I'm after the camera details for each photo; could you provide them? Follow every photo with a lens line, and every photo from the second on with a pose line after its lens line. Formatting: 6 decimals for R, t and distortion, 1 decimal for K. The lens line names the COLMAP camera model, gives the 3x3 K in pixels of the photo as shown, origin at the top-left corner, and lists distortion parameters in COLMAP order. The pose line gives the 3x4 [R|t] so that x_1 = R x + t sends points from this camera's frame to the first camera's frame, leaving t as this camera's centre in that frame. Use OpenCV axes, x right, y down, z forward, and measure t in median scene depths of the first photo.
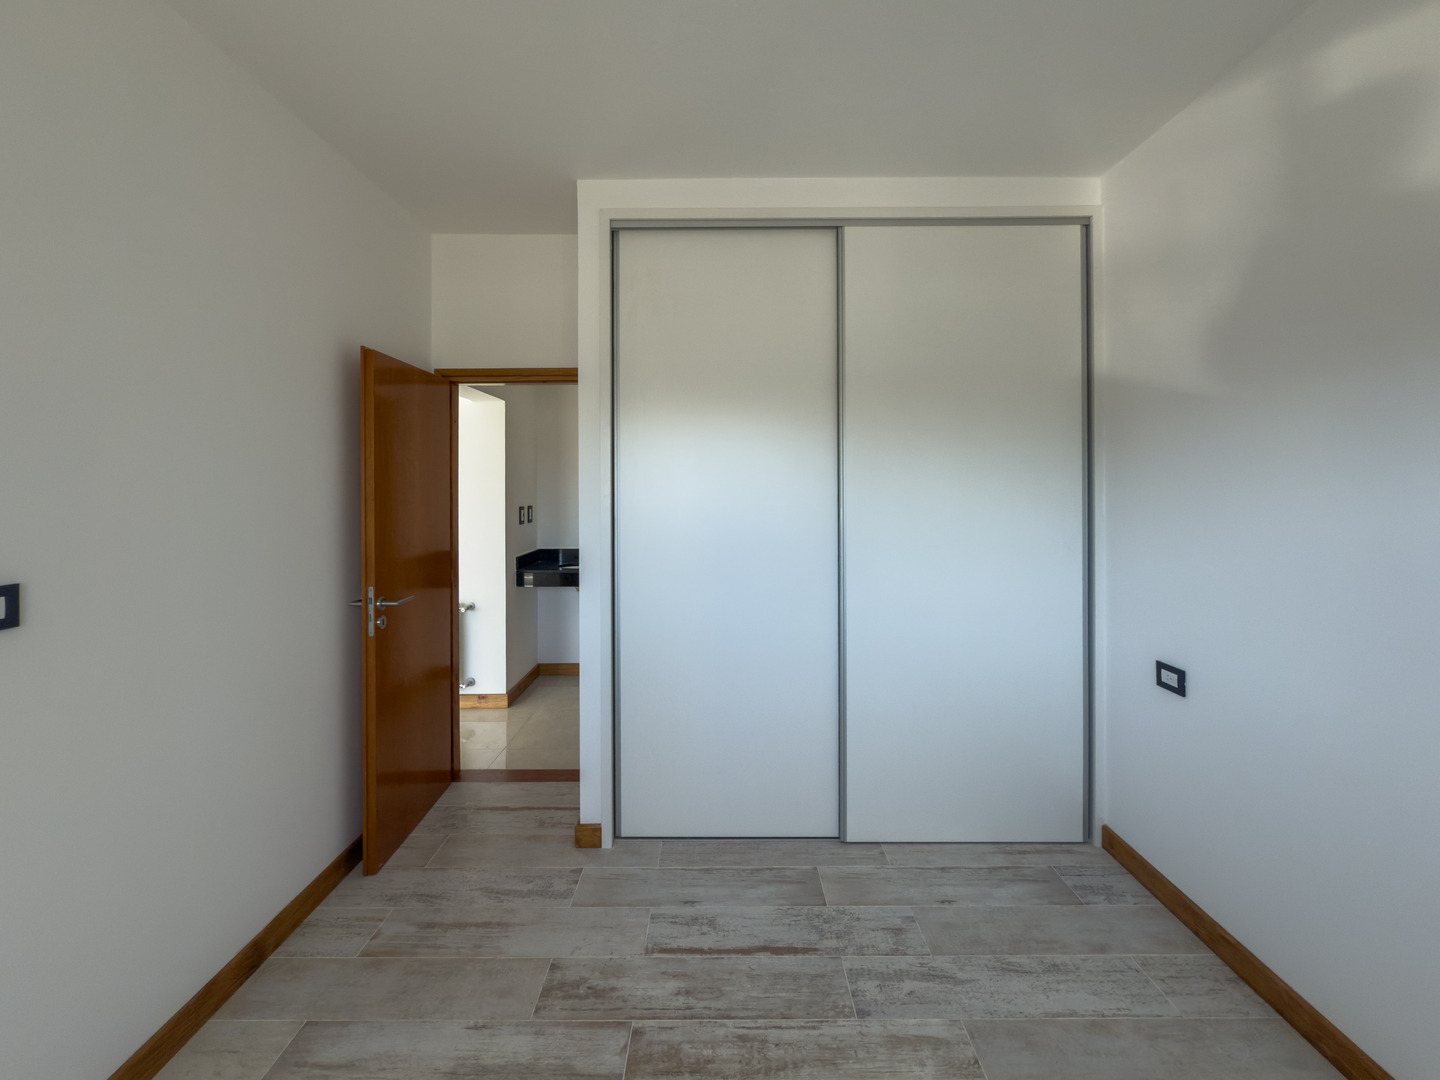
lens RADIAL K [[610.3, 0, 718.5], [0, 610.3, 484.5], [0, 0, 1]] dist [-0.000982, -0.000063]
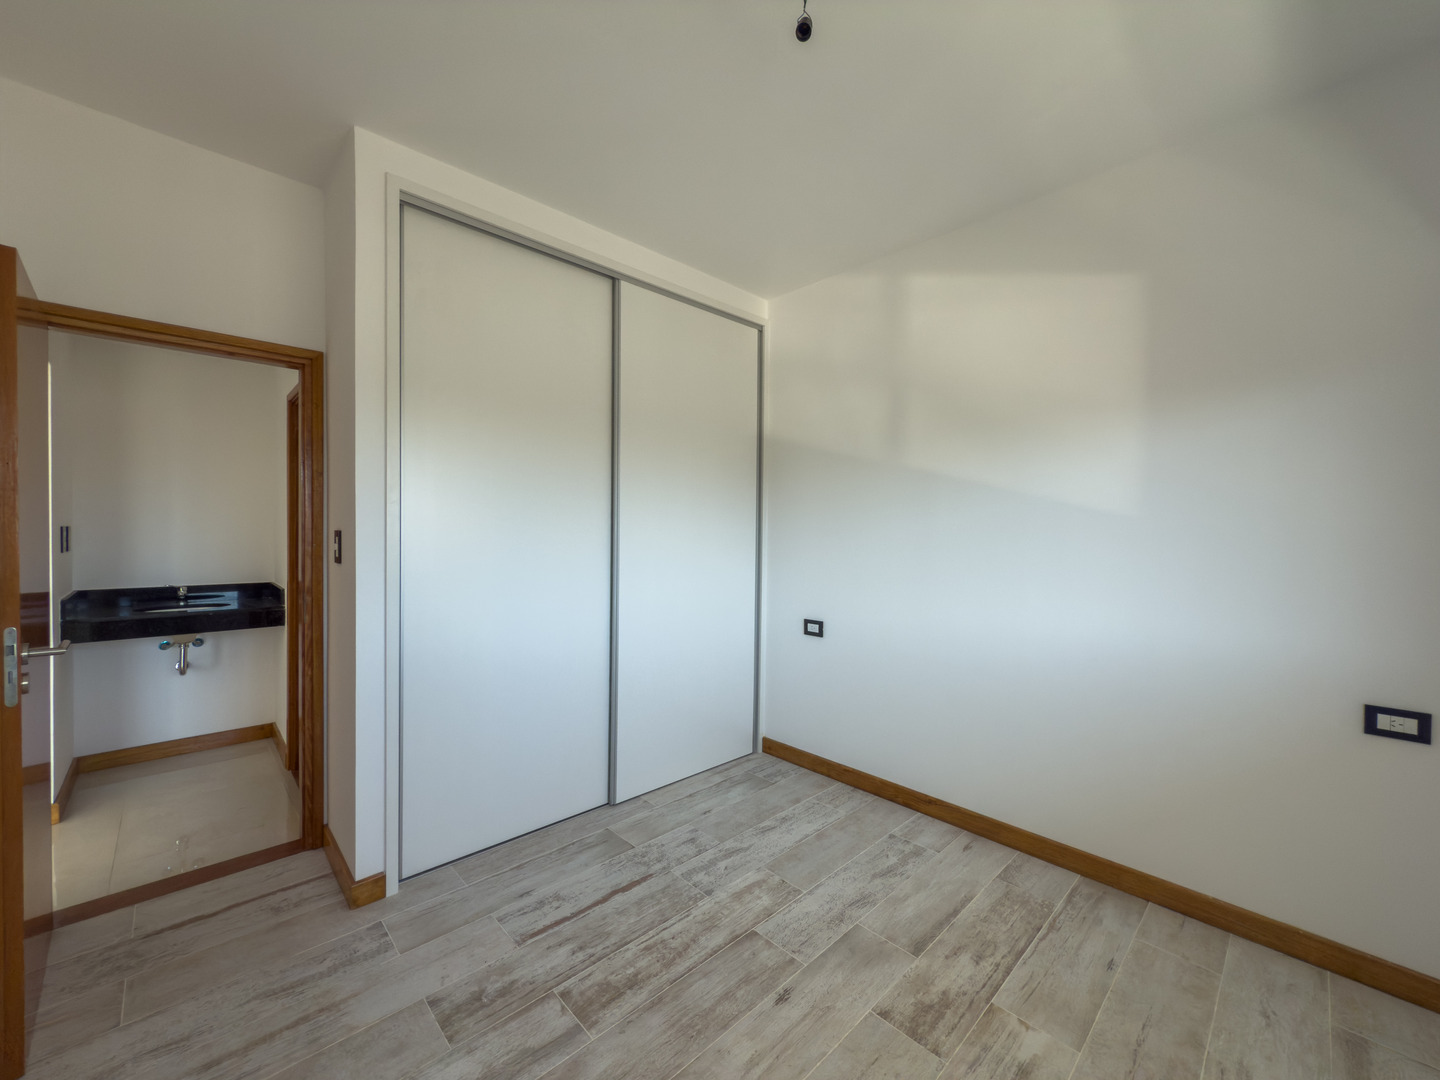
lens RADIAL K [[576.9, 0, 725.1], [0, 576.9, 539.9], [0, 0, 1]] dist [-0.000056, -0.000249]
pose [[0.716880, -0.001479, 0.697195, -0.510105], [-0.013475, 0.999782, 0.015977, 0.065211], [-0.697066, -0.020848, 0.716704, 0.074955]]
